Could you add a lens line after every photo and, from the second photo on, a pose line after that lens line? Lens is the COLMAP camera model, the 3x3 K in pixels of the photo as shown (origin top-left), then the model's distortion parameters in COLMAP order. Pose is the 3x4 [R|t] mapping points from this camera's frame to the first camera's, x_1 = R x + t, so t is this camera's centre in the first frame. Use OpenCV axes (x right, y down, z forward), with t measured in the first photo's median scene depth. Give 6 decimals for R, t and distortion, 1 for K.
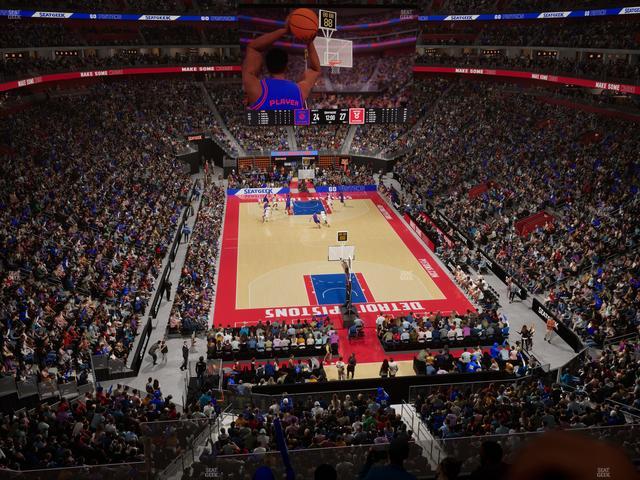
lens RADIAL K [[599.2, 0, 320.0], [0, 599.2, 240.0], [0, 0, 1]] dist [-0.002076, 0.001361]
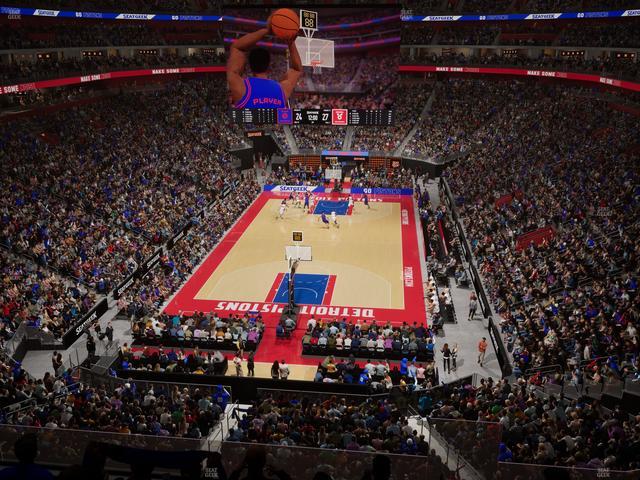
lens RADIAL K [[599.2, 0, 320.0], [0, 599.2, 240.0], [0, 0, 1]] dist [-0.002076, 0.001361]
pose [[0.972876, 0.074478, -0.219008, 0.261777], [-0.074471, 0.997189, 0.008298, -0.009903], [0.219010, 0.008236, 0.975688, 0.029154]]
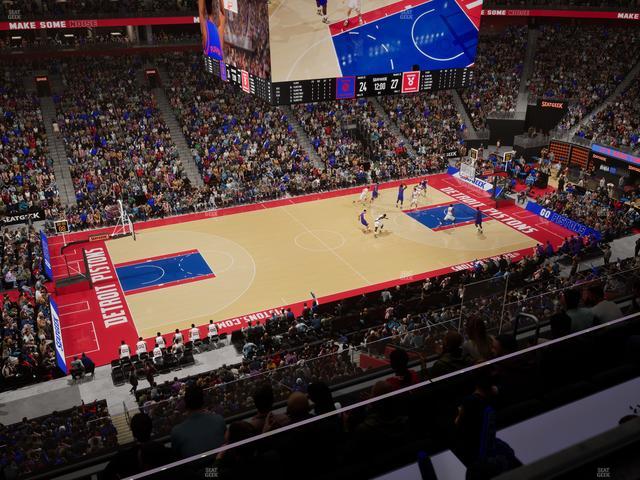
lens RADIAL K [[599.2, 0, 320.0], [0, 599.2, 240.0], [0, 0, 1]] dist [-0.002076, 0.001361]
pose [[0.320099, 0.389510, -0.863608, 0.807065], [-0.304411, 0.905519, 0.295582, -0.276312], [0.897146, 0.168276, 0.408427, 0.813374]]
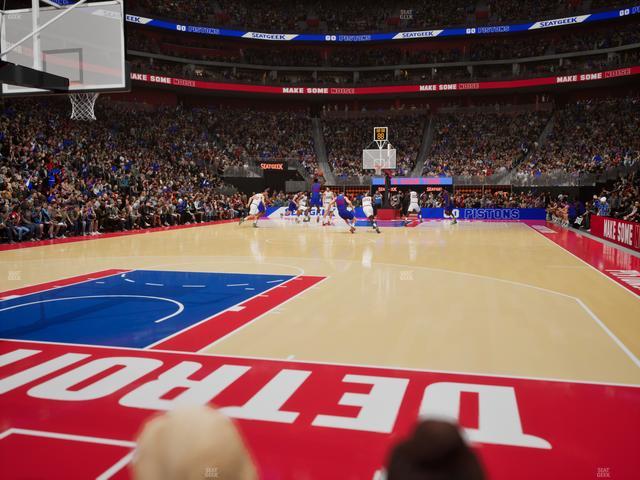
lens RADIAL K [[599.2, 0, 320.0], [0, 599.2, 240.0], [0, 0, 1]] dist [-0.002076, 0.001361]
pose [[0.932441, 0.028243, -0.360218, 0.156629], [-0.115749, 0.967750, -0.223745, 0.097044], [0.342281, 0.250324, 0.905639, 0.801243]]
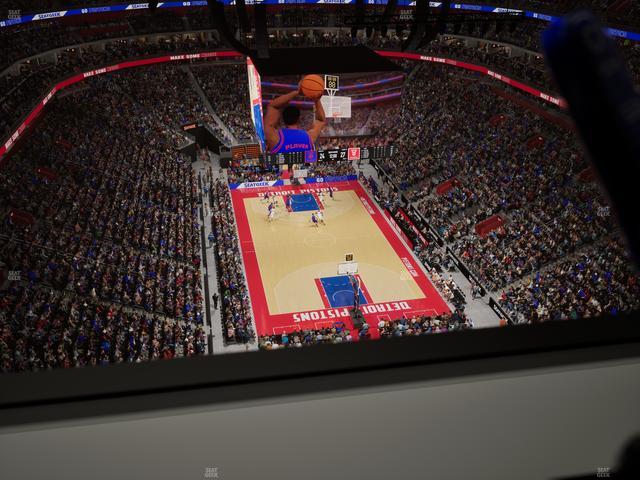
lens RADIAL K [[599.2, 0, 320.0], [0, 599.2, 240.0], [0, 0, 1]] dist [-0.002076, 0.001361]
pose [[0.996475, -0.037611, 0.074984, -0.110434], [0.027046, 0.990169, 0.137235, -0.202056], [-0.079409, -0.134724, 0.987696, -0.259373]]
